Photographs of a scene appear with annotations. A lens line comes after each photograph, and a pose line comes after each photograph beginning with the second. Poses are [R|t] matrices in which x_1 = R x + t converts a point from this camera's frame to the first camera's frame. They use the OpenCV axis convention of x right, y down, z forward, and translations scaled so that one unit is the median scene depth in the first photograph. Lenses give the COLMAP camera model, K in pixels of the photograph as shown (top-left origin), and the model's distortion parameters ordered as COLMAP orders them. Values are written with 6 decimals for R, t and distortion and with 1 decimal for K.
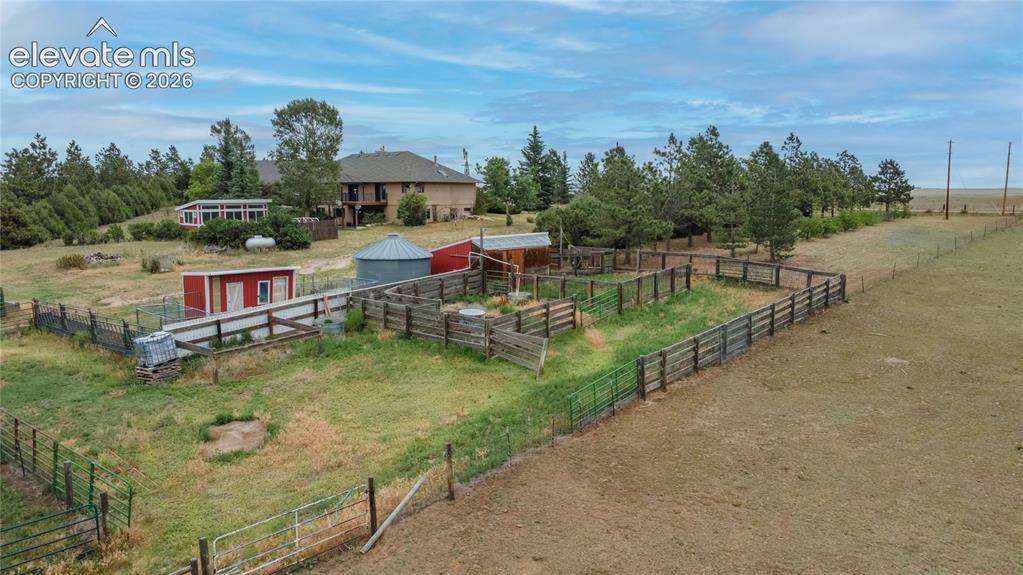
lens RADIAL K [[764.6, 0, 511.5], [0, 764.6, 287.5], [0, 0, 1]] dist [0.049226, 0.002891]
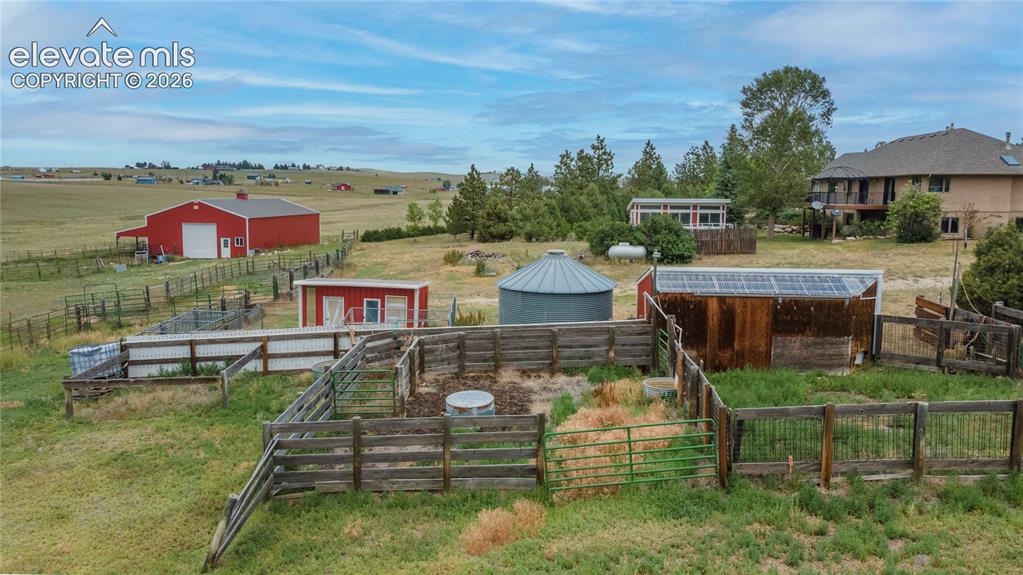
lens RADIAL K [[777.9, 0, 511.5], [0, 777.9, 207.7], [0, 0, 1]] dist [0.058072, -0.000535]
pose [[0.560205, 0.023471, -0.828021, 0.284192], [-0.108030, 0.993132, -0.044937, -0.054915], [0.821279, 0.114625, 0.558893, 0.444262]]
